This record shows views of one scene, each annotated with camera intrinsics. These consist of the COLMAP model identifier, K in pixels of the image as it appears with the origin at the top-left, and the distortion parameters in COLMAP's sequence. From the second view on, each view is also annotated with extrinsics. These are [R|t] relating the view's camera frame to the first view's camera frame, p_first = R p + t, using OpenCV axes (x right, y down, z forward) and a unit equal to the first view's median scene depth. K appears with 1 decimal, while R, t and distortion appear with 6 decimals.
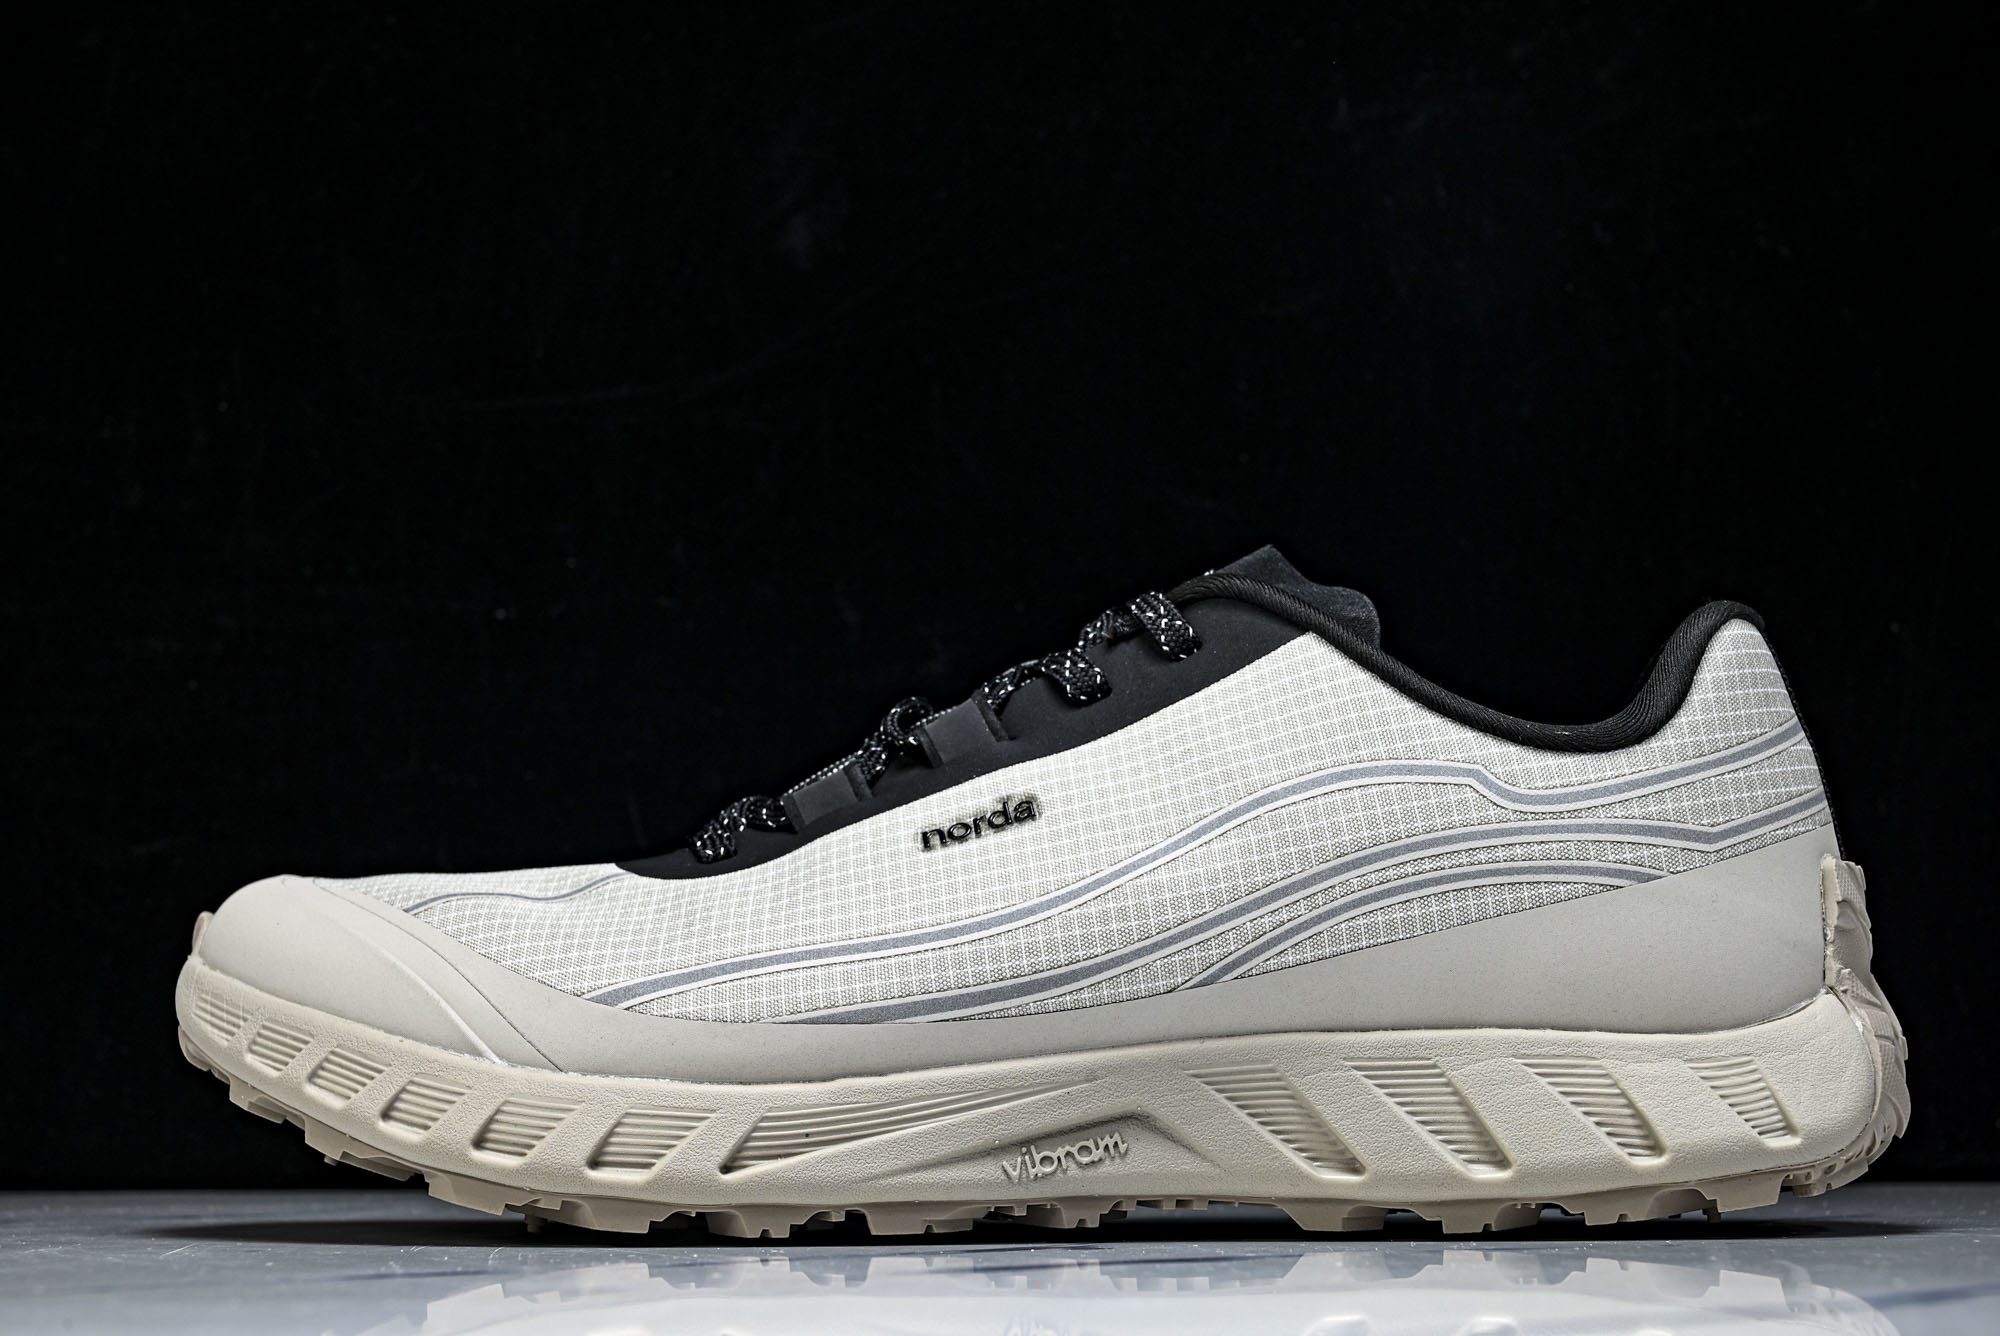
lens RADIAL K [[3483.3, 0, 1000.0], [0, 3483.3, 668.0], [0, 0, 1]] dist [0.002672, -0.027989]
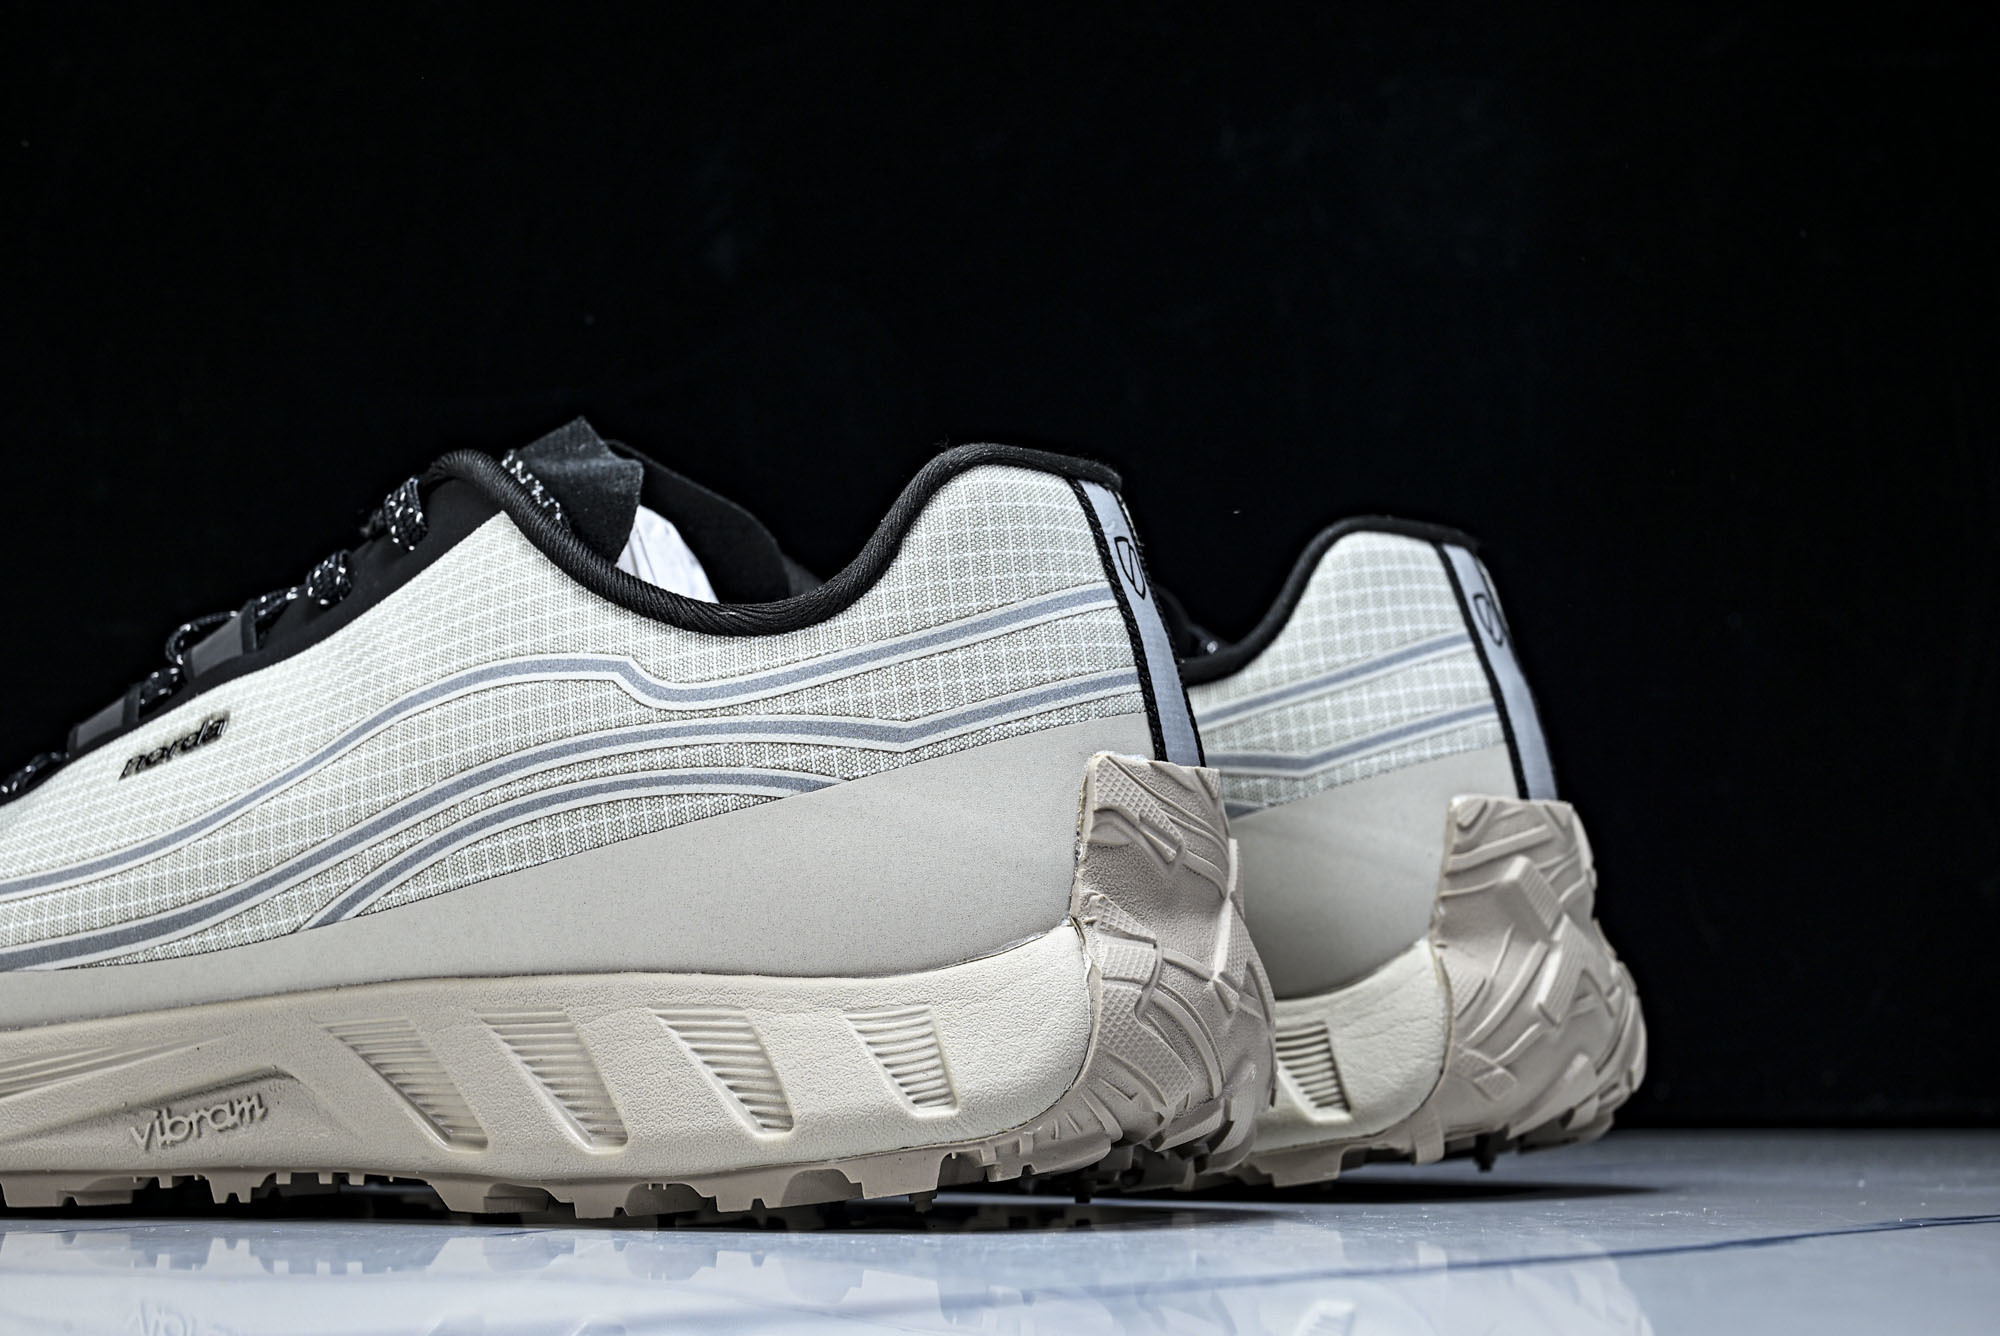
lens RADIAL K [[3213.9, 0, 1000.0], [0, 3213.9, 668.0], [0, 0, 1]] dist [-0.006957, 0.066005]
pose [[0.936588, -0.039548, -0.348193, 0.491790], [0.040789, 0.999161, -0.003768, 0.037467], [0.348050, -0.010674, 0.937415, 0.312847]]
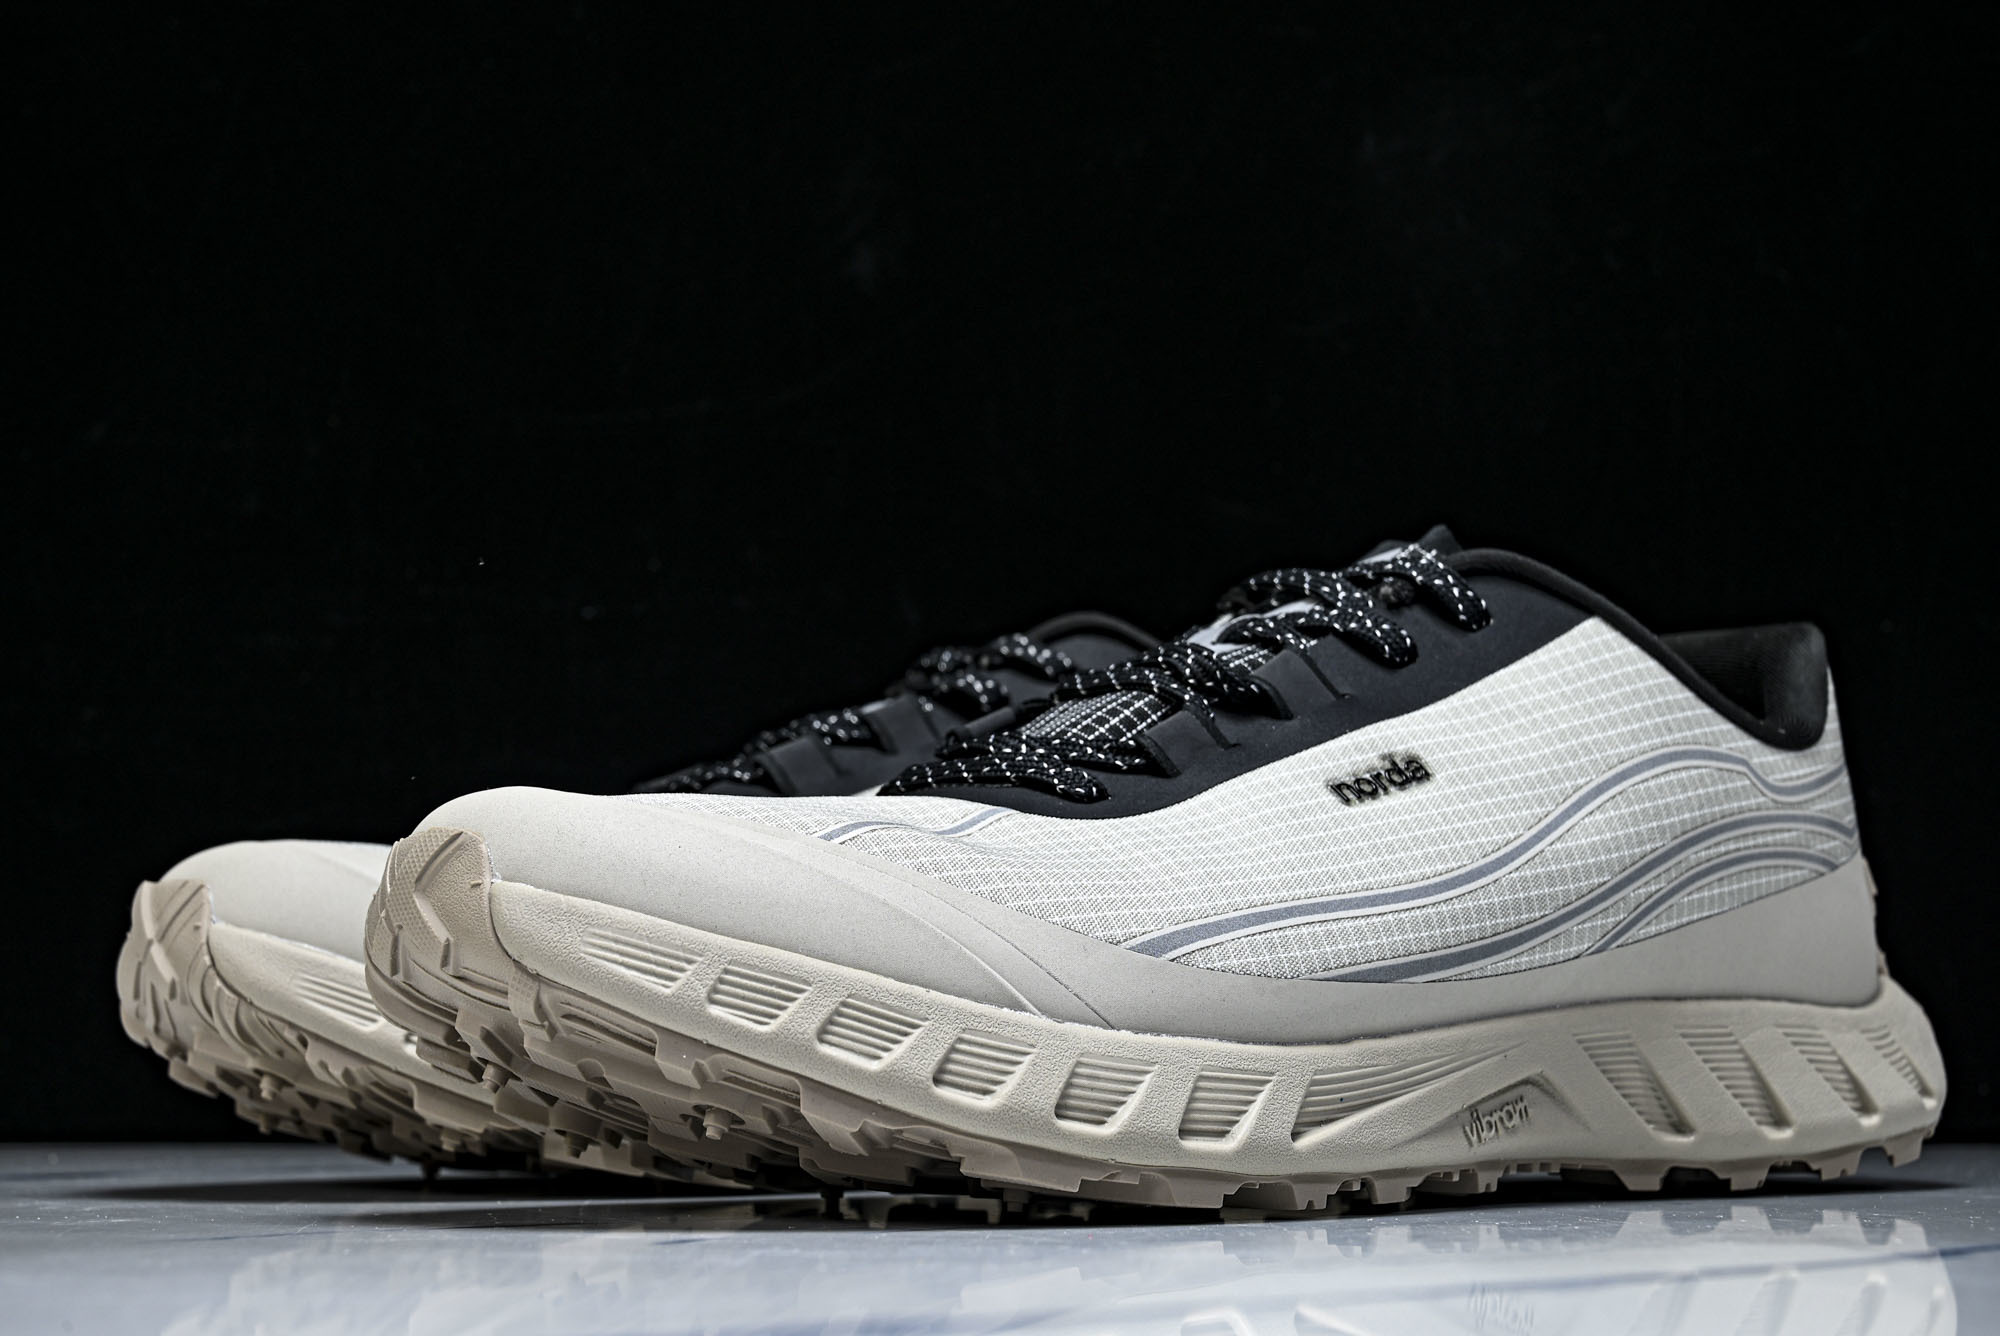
lens RADIAL K [[3213.9, 0, 1000.0], [0, 3213.9, 668.0], [0, 0, 1]] dist [-0.006957, 0.066005]
pose [[0.745157, 0.086645, 0.661236, -0.699208], [-0.079995, 0.995978, -0.040360, 0.059979], [-0.662074, -0.022821, 0.749091, 0.411609]]
